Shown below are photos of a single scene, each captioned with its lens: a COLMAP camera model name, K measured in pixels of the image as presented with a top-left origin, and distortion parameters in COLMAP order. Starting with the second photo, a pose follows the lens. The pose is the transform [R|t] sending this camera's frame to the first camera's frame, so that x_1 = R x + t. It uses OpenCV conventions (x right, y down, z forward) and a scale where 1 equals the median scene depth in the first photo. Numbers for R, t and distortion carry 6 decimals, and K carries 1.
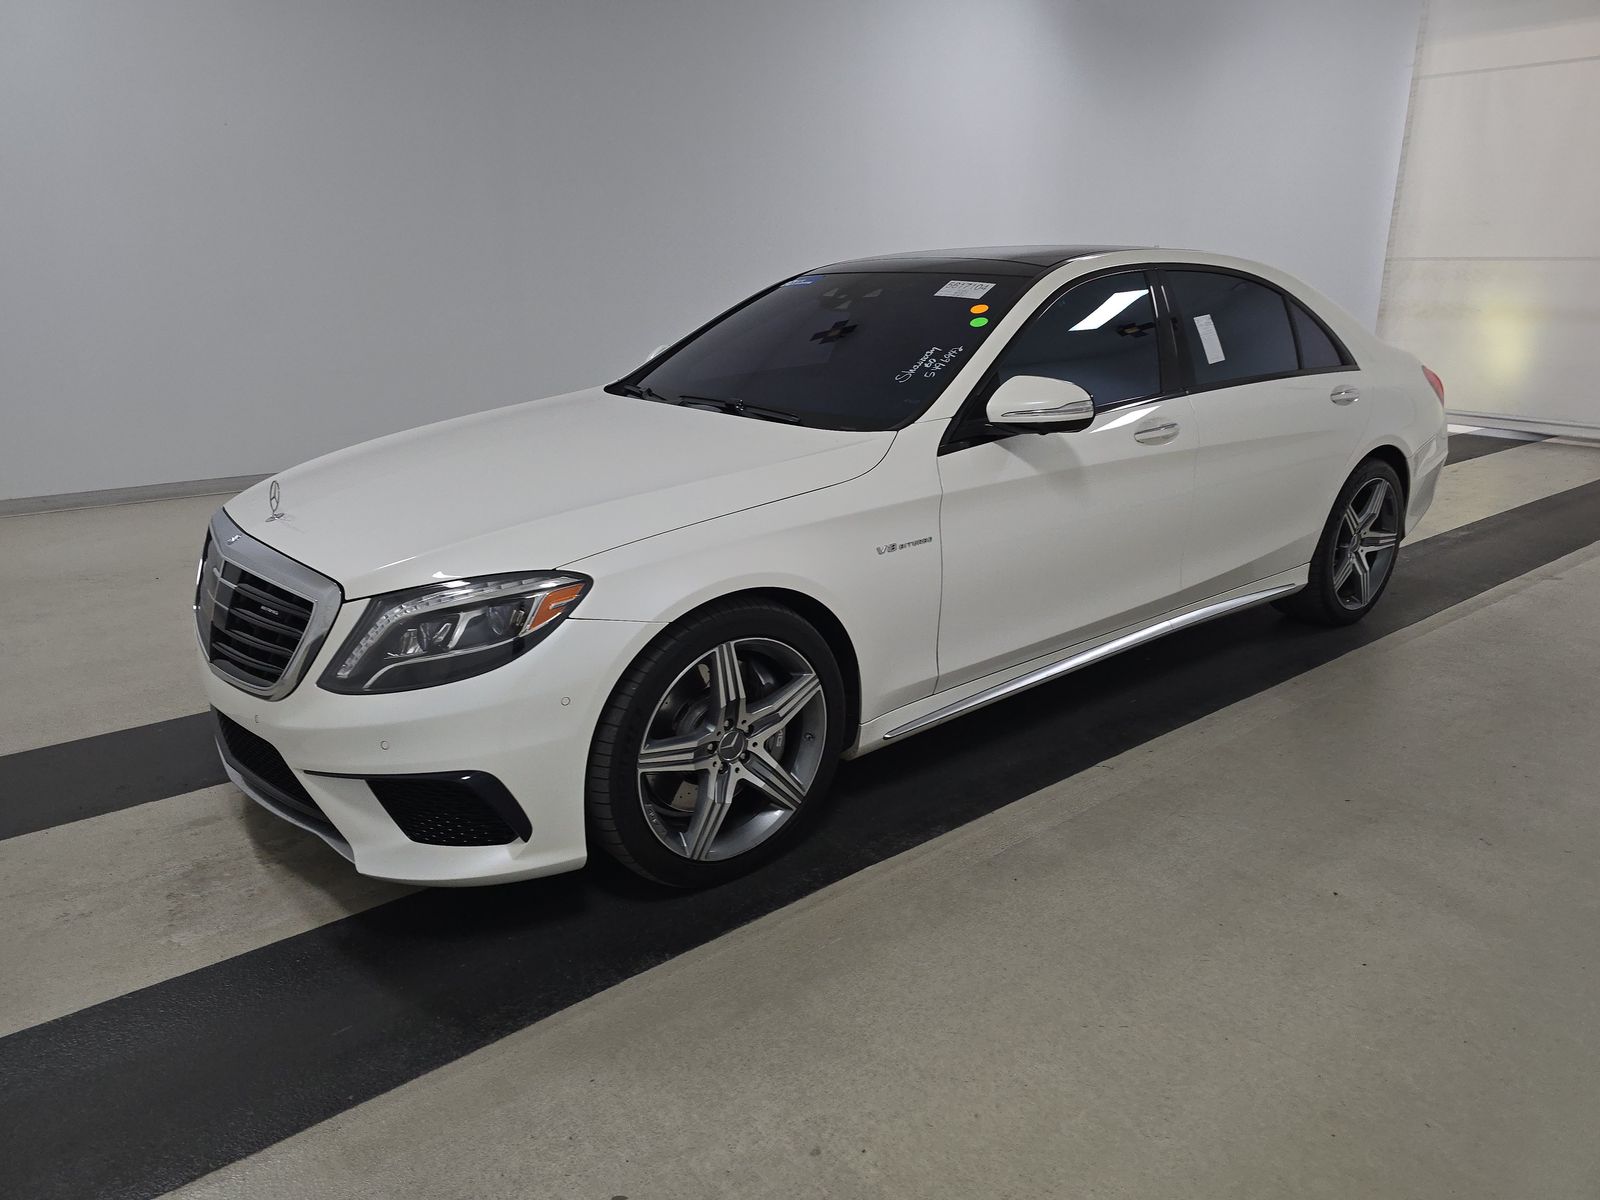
lens RADIAL K [[1077.5, 0, 802.7], [0, 1077.5, 601.8], [0, 0, 1]] dist [0.050126, -0.048178]
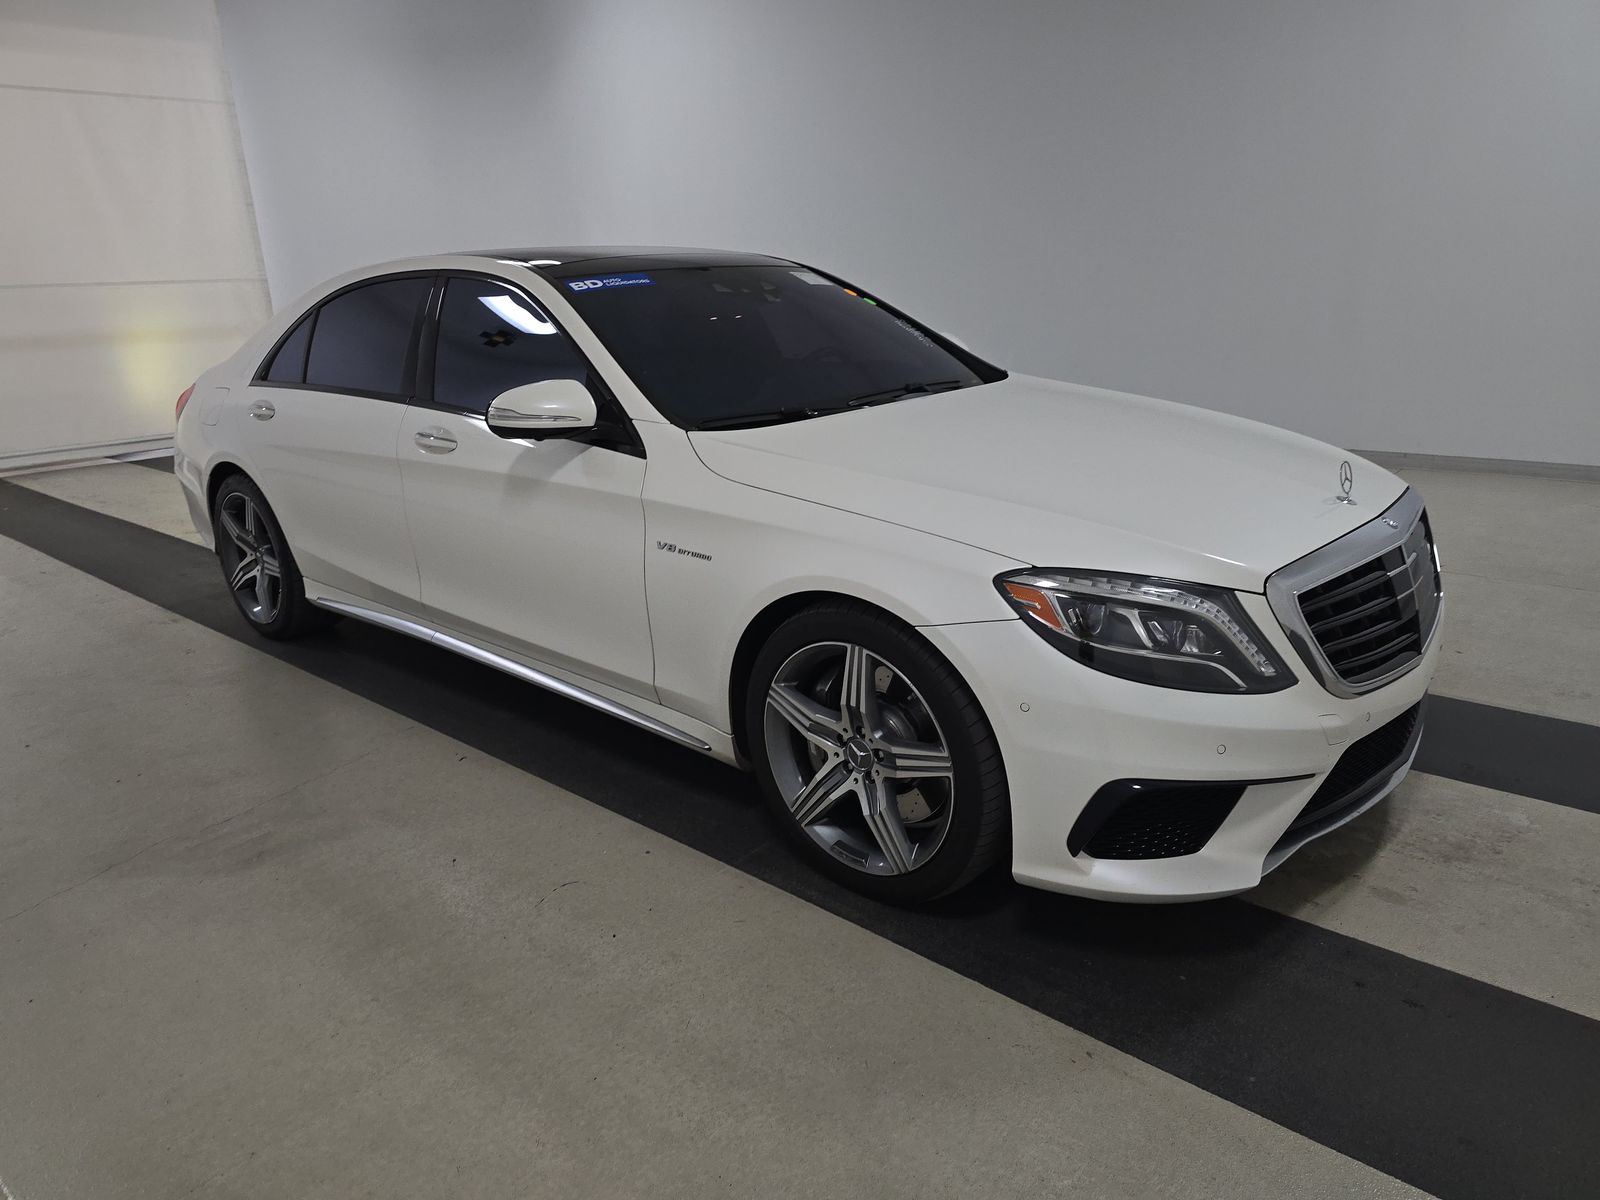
lens RADIAL K [[1077.5, 0, 802.7], [0, 1077.5, 601.8], [0, 0, 1]] dist [0.050126, -0.048178]
pose [[-0.160605, -0.286207, 0.944612, -1.298212], [0.329061, 0.886757, 0.324625, -0.450046], [-0.930551, 0.362971, -0.048238, 1.489055]]
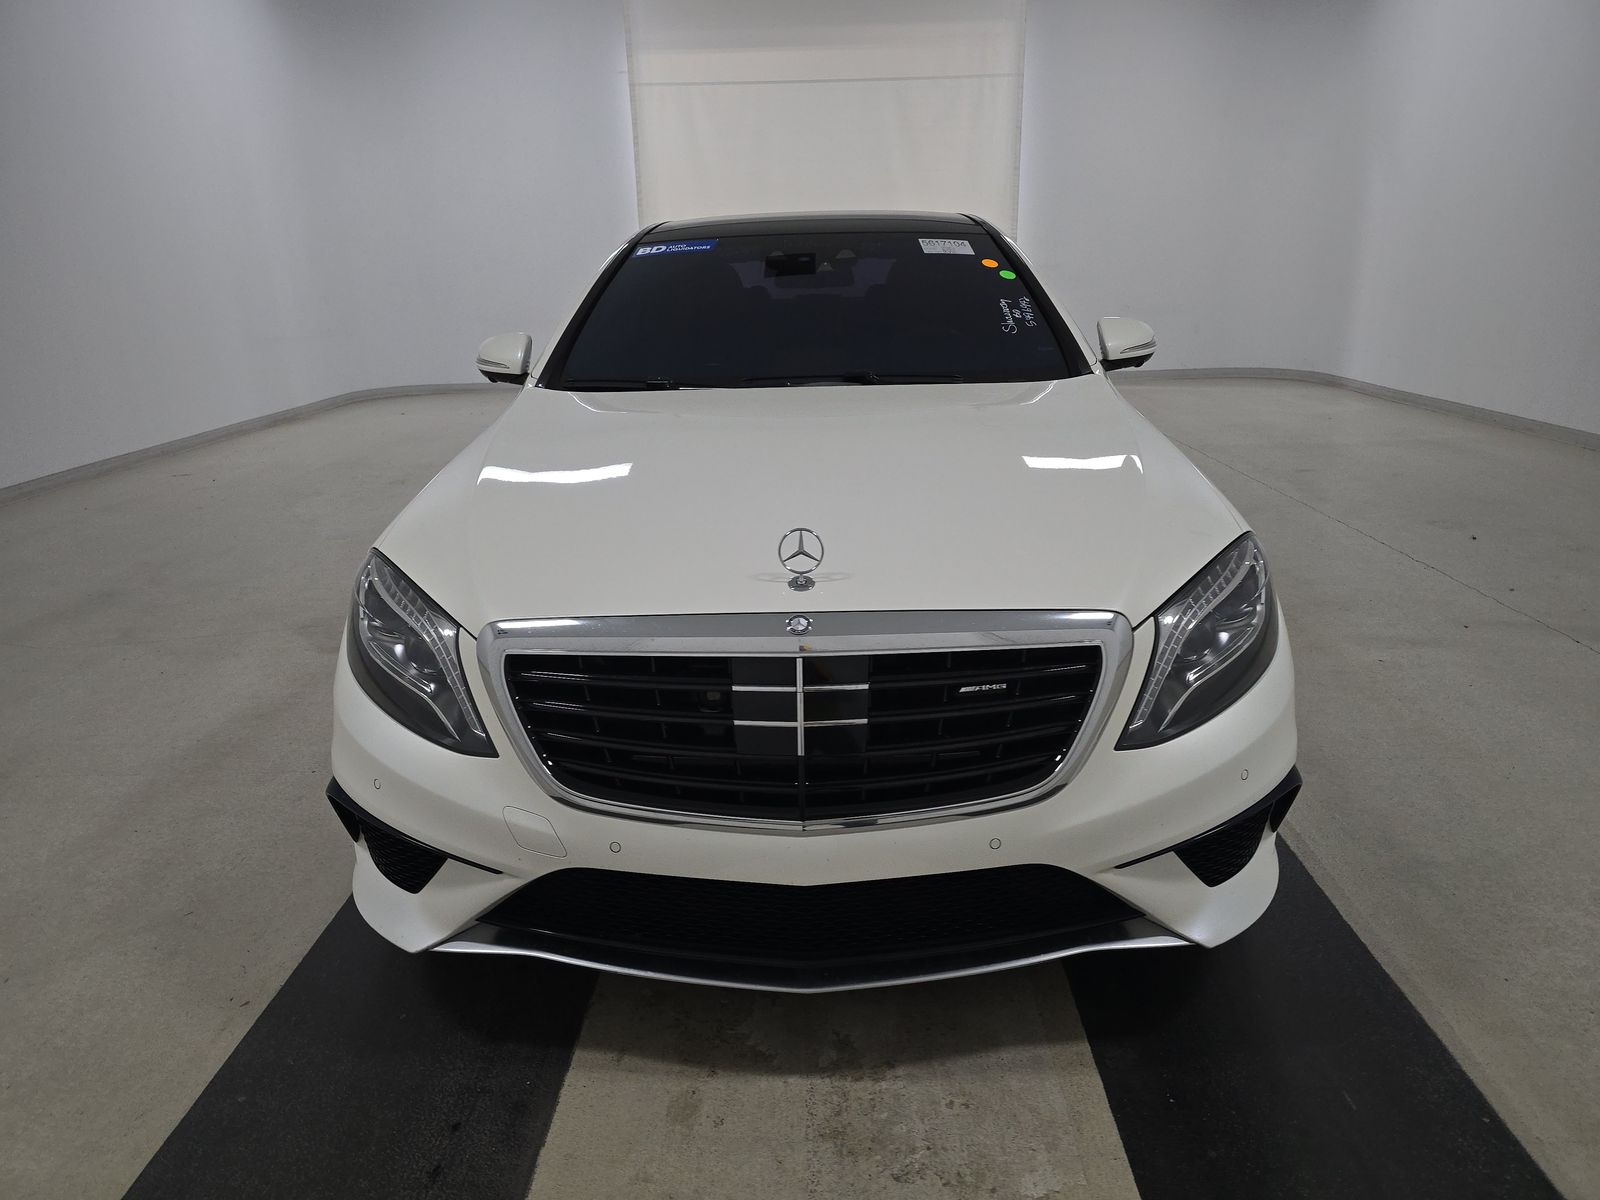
lens RADIAL K [[1077.5, 0, 802.7], [0, 1077.5, 601.8], [0, 0, 1]] dist [0.050126, -0.048178]
pose [[0.650485, -0.246072, 0.718552, -0.949728], [0.246443, 0.963257, 0.106774, -0.134640], [-0.718425, 0.107627, 0.687228, 0.537355]]
